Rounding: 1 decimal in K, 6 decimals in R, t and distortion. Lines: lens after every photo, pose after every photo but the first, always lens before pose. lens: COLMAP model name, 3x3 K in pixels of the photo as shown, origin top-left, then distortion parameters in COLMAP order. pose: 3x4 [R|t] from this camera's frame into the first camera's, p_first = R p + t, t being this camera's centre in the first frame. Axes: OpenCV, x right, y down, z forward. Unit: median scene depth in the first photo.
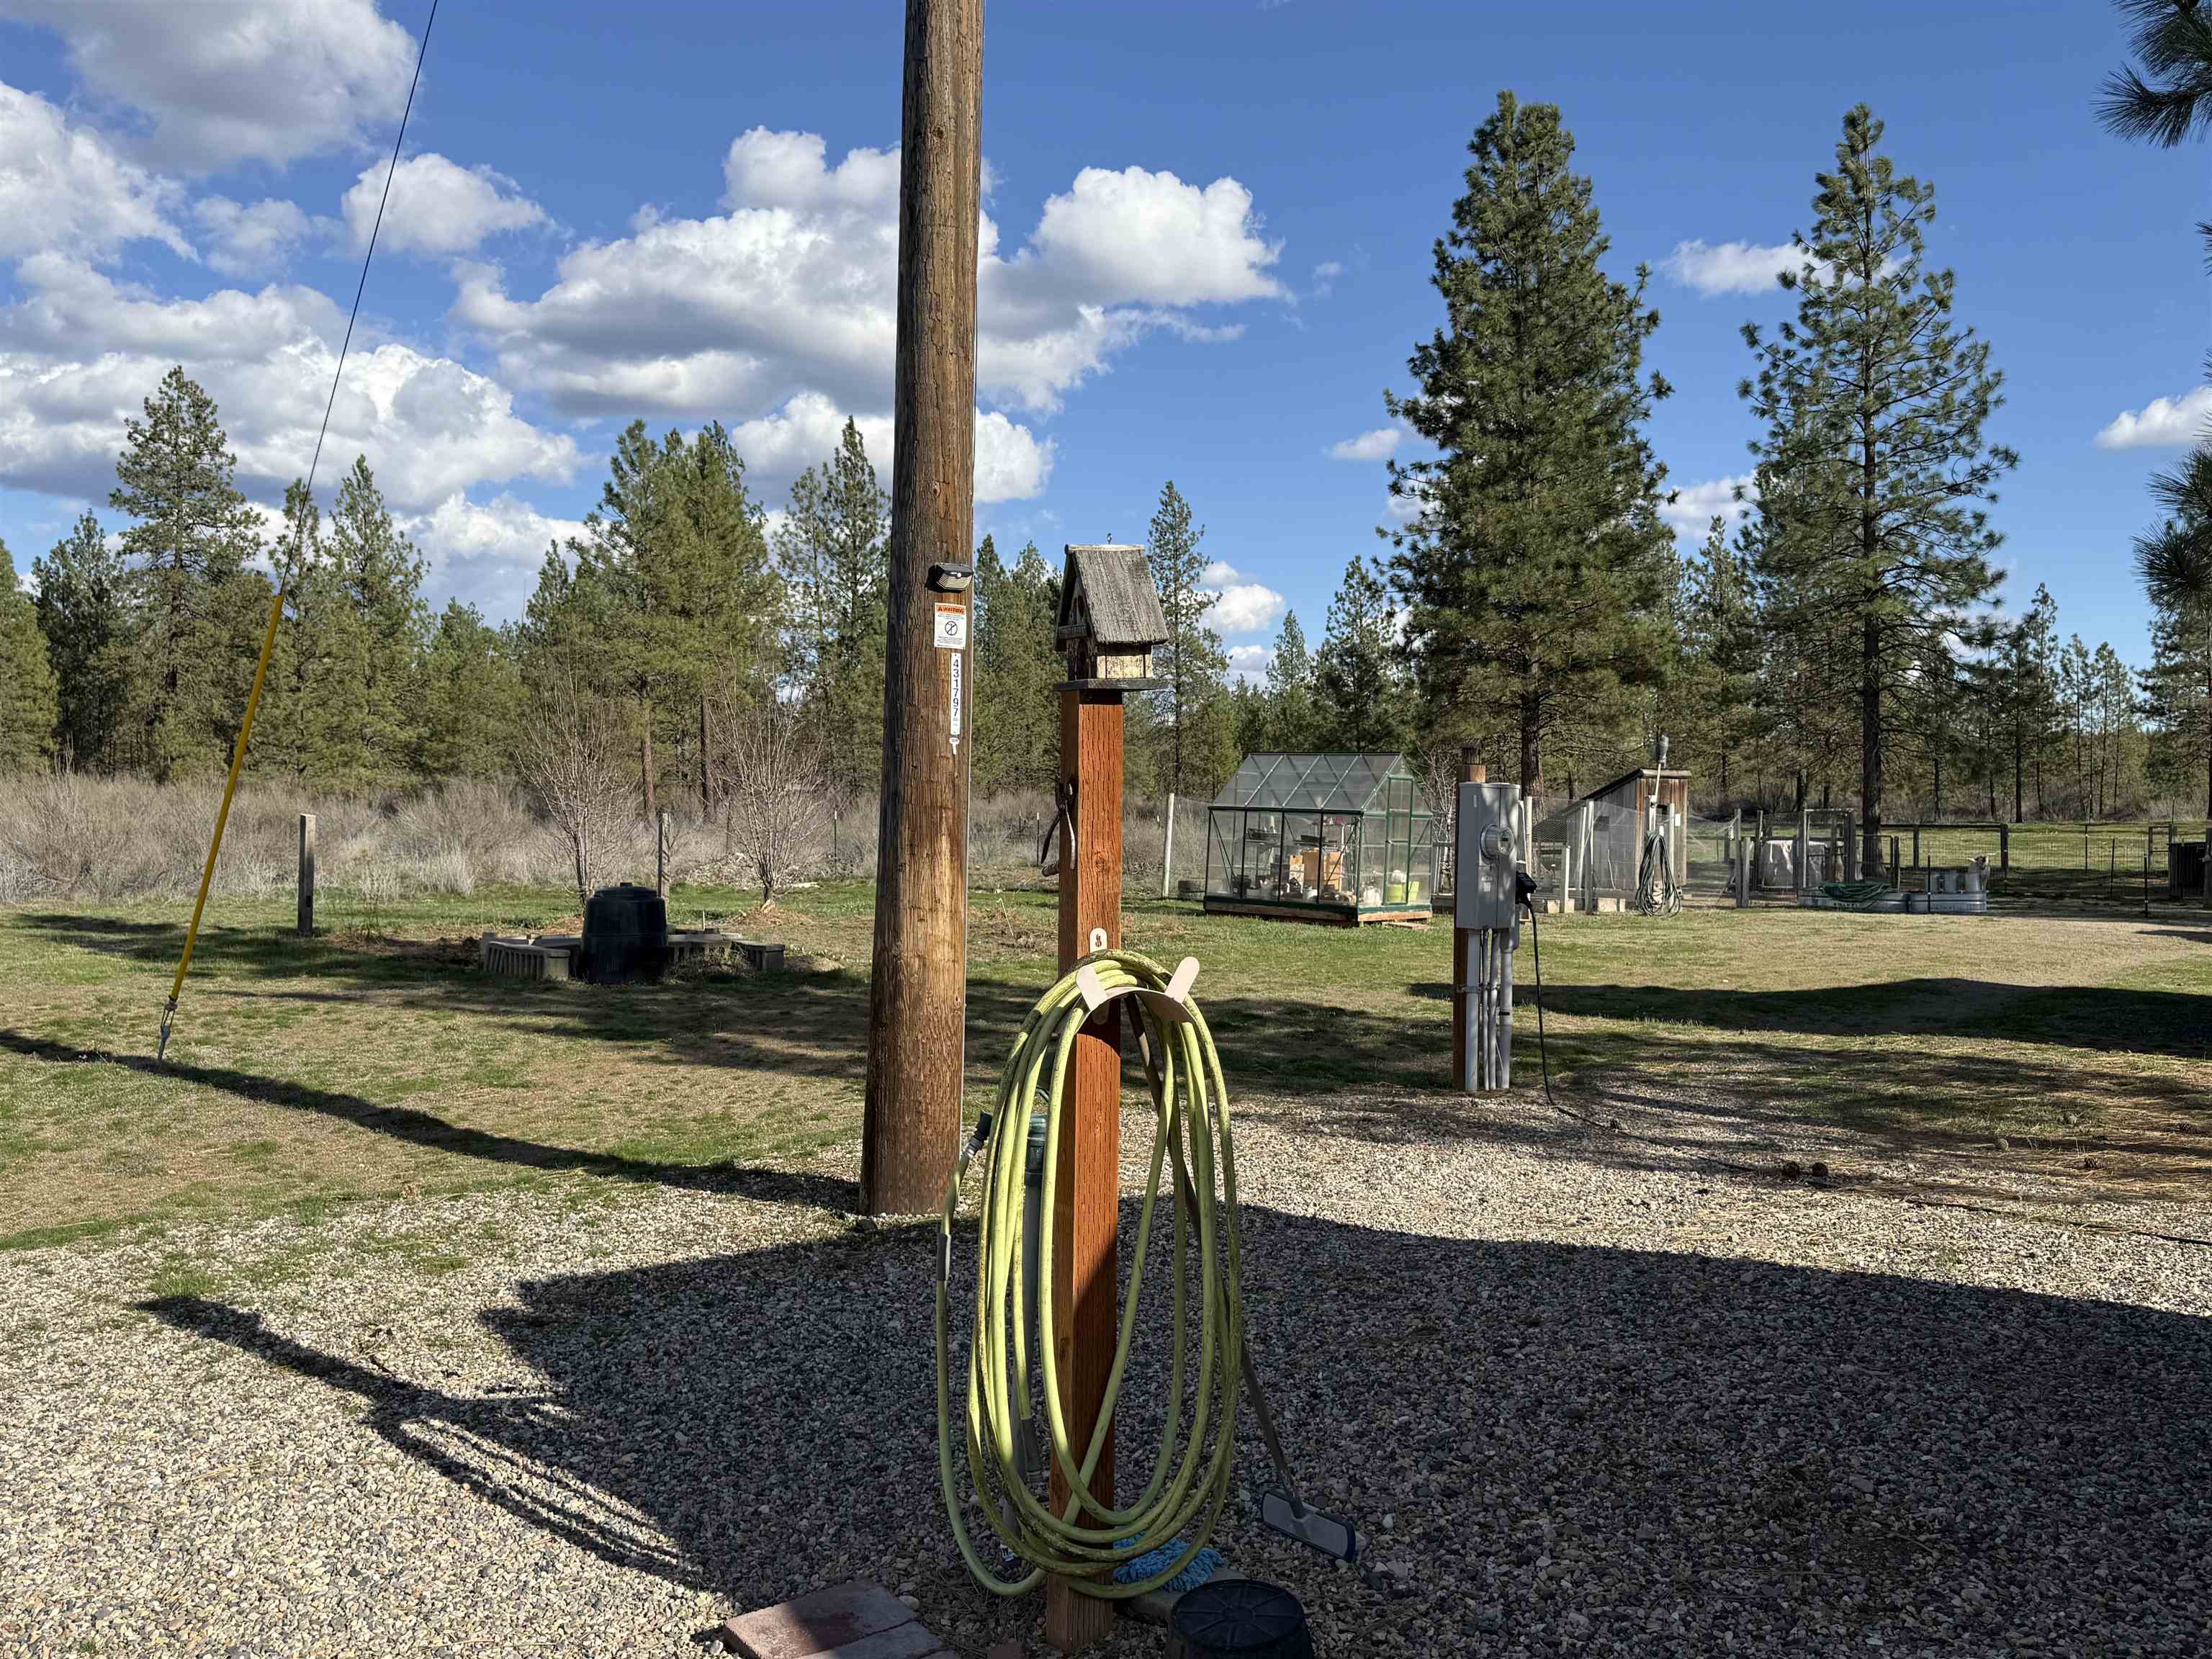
lens RADIAL K [[1833.6, 0, 1103.7], [0, 1833.6, 831.7], [0, 0, 1]] dist [0.060245, -0.005309]
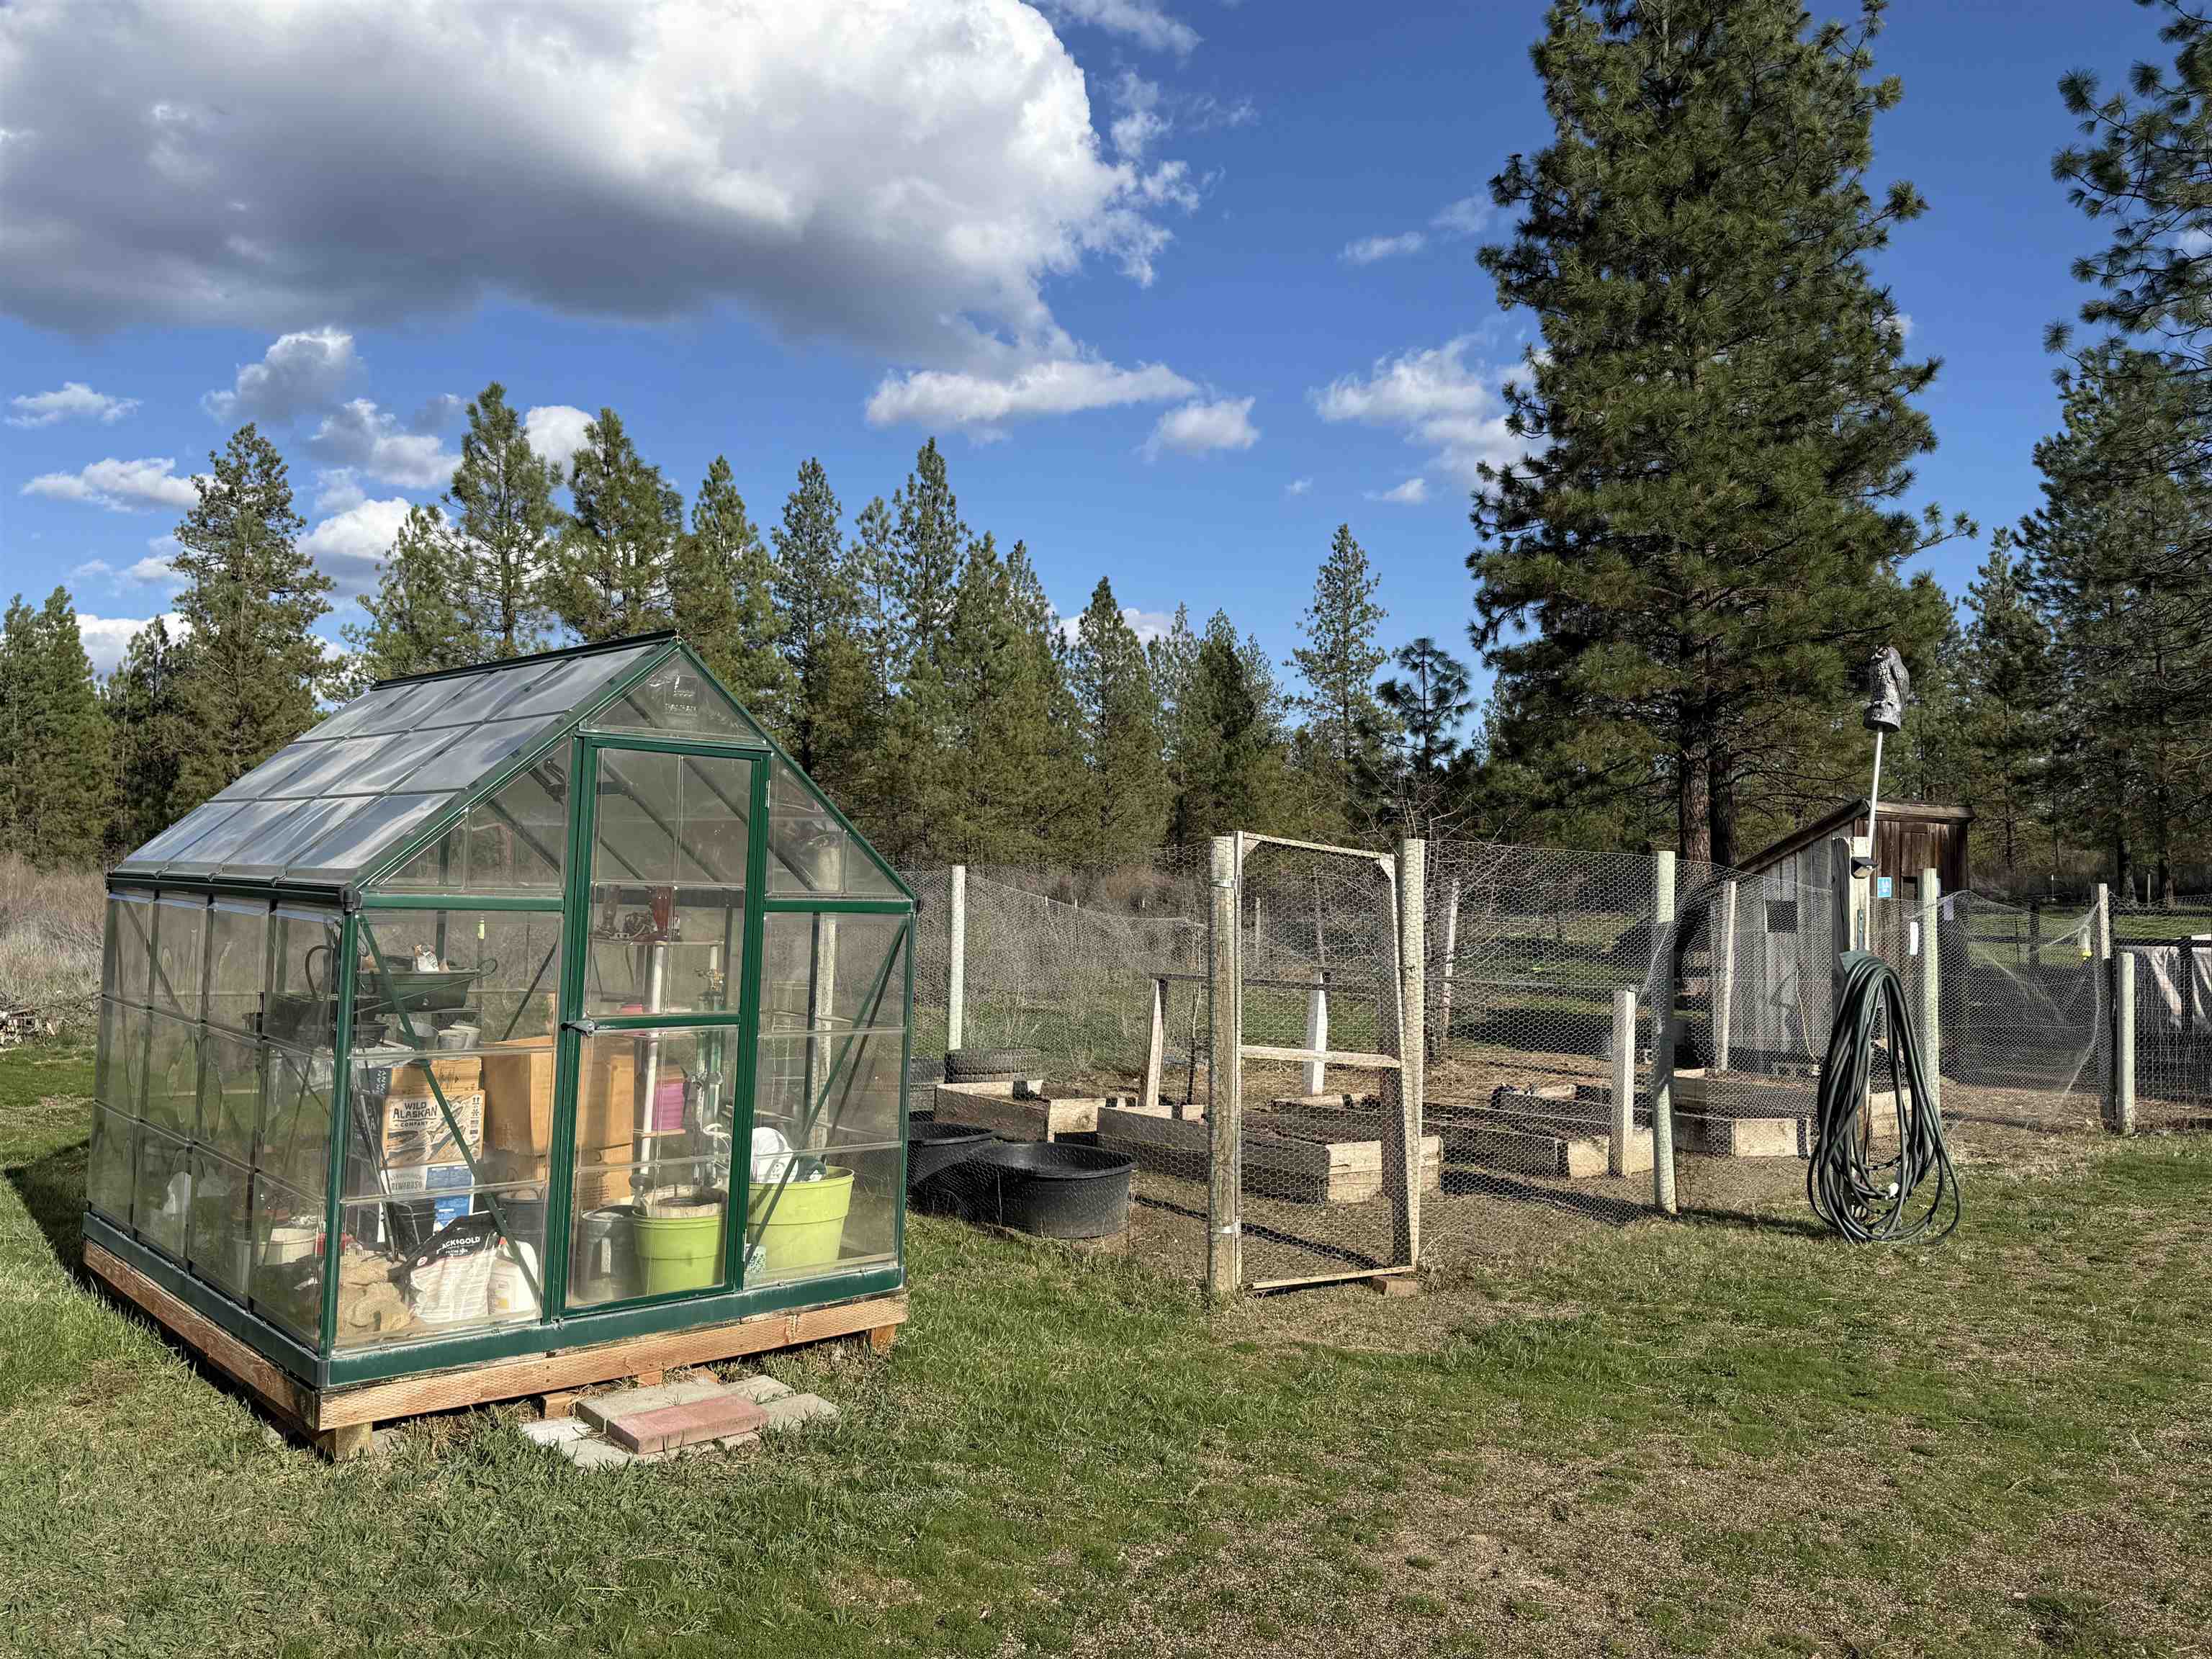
lens RADIAL K [[1817.7, 0, 1112.6], [0, 1817.7, 876.1], [0, 0, 1]] dist [0.006693, 0.000008]
pose [[0.992055, -0.003929, -0.125743, 0.114361], [0.001174, 0.999758, -0.021971, -0.003560], [0.125799, 0.021649, 0.991820, 0.368846]]
